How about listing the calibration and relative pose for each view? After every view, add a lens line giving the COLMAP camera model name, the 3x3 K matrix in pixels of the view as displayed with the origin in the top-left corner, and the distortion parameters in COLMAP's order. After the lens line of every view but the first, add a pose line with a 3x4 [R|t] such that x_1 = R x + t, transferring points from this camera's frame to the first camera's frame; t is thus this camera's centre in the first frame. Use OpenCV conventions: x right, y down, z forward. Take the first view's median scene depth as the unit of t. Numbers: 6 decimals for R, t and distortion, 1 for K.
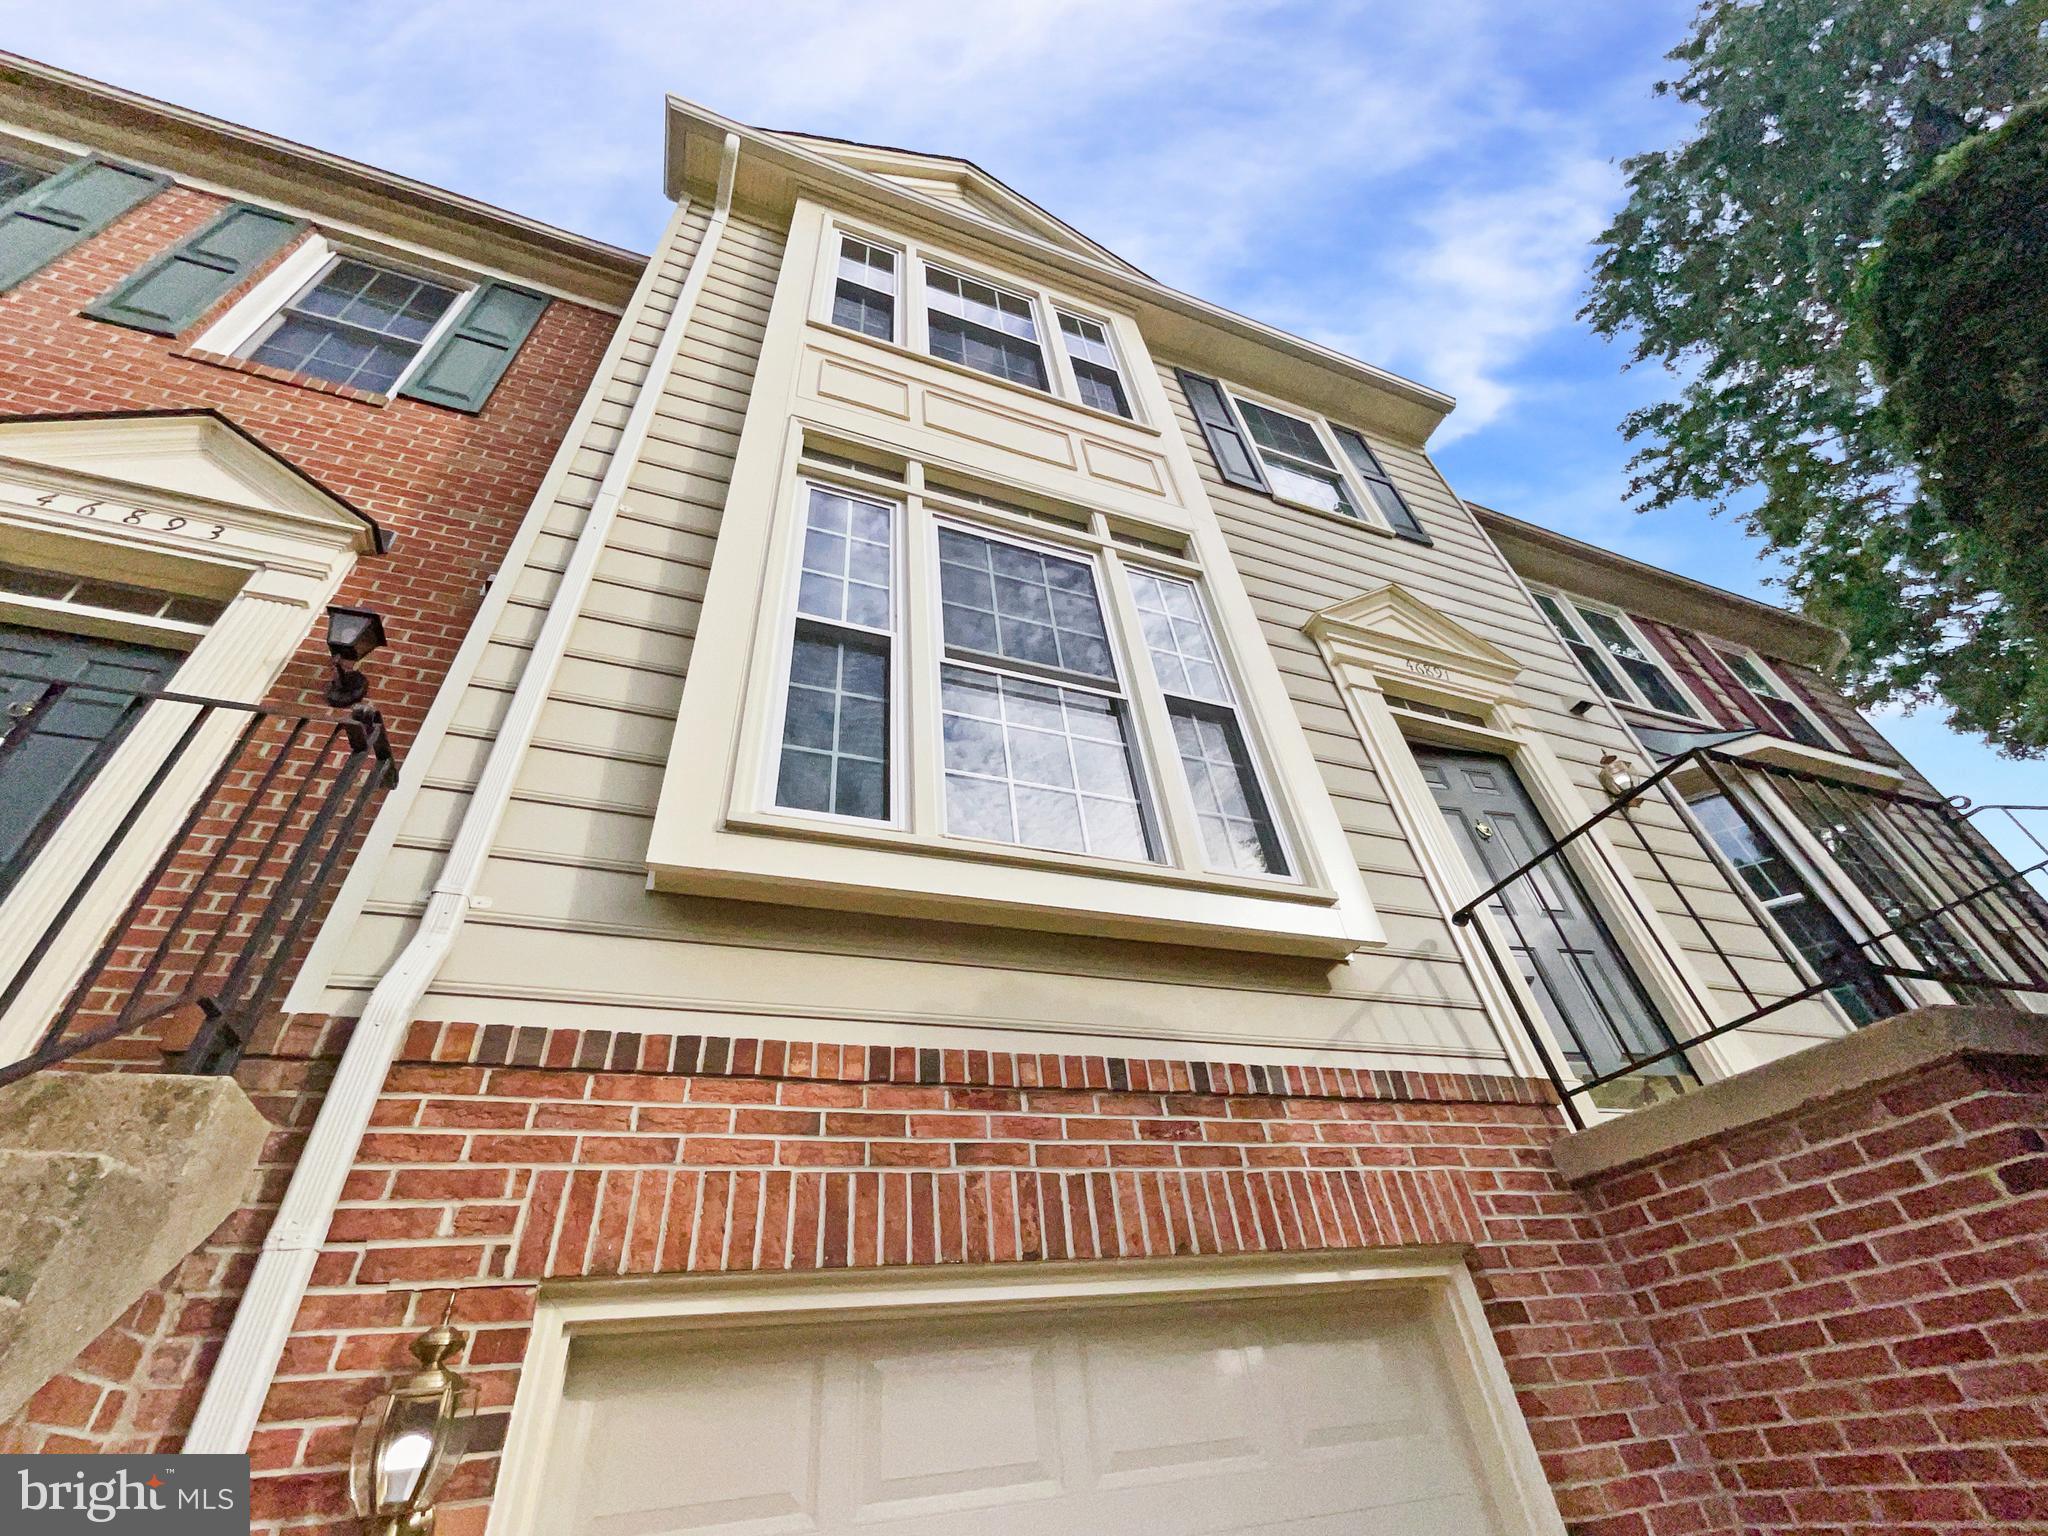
lens RADIAL K [[861.4, 0, 1025.7], [0, 861.4, 755.6], [0, 0, 1]] dist [-0.004248, 0.001887]
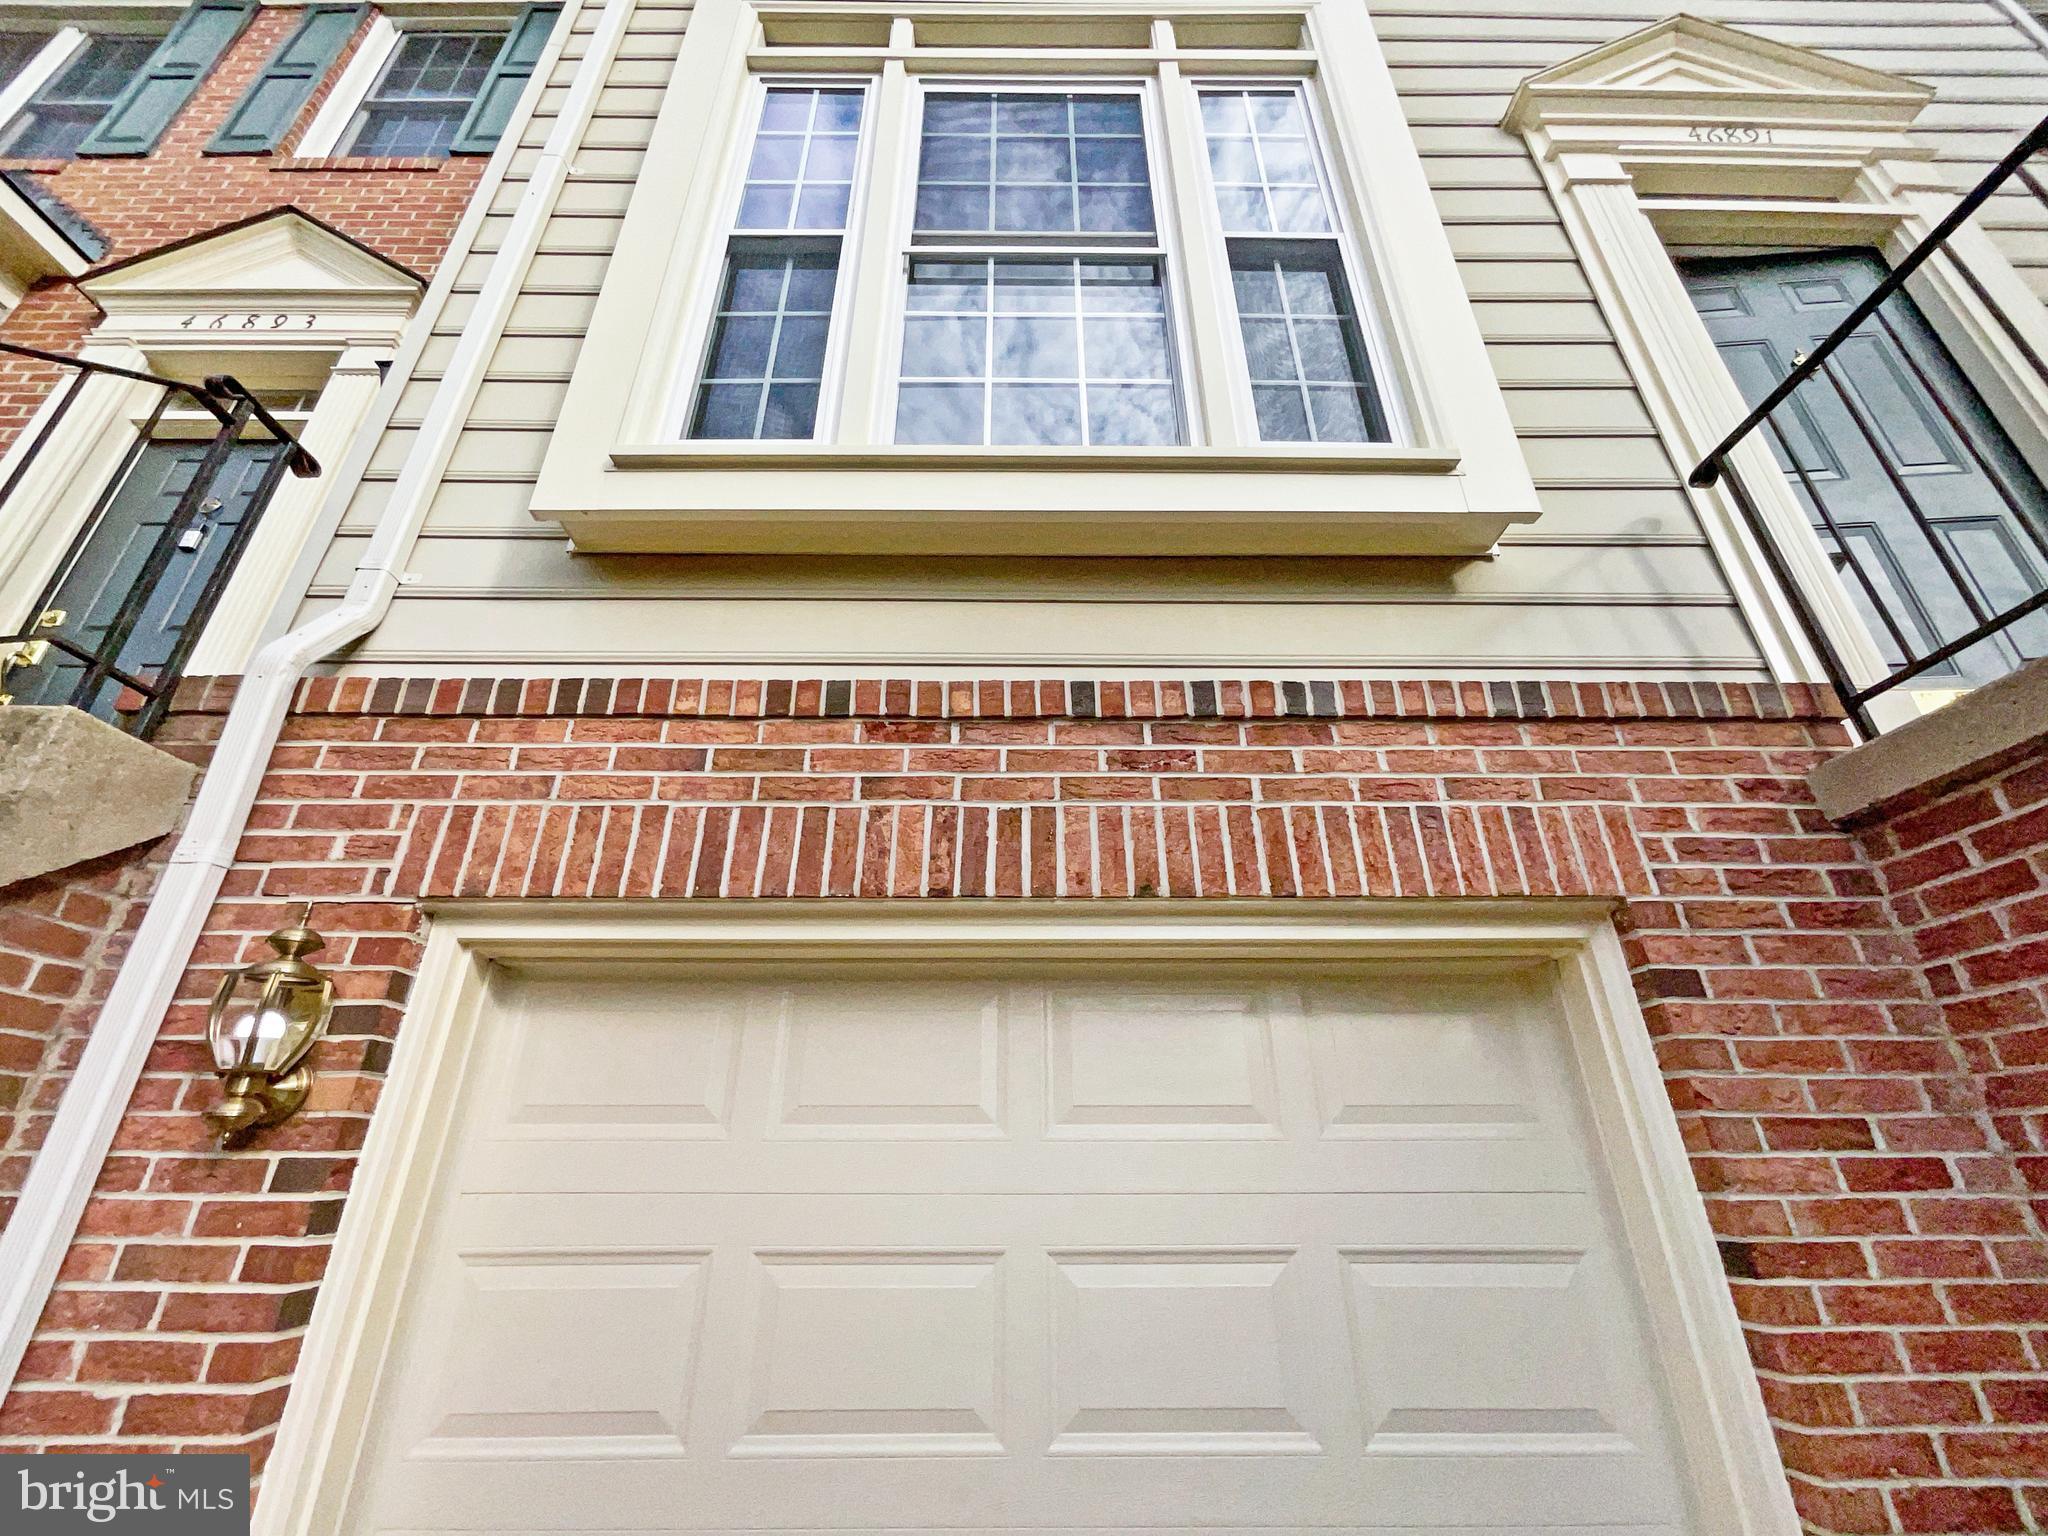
lens RADIAL K [[861.4, 0, 1016.5], [0, 861.4, 761.0], [0, 0, 1]] dist [-0.004248, 0.001887]
pose [[0.934276, -0.068002, -0.350005, 0.326192], [0.155026, 0.961474, 0.227013, 0.239374], [0.321084, -0.266353, 0.908824, 0.251875]]
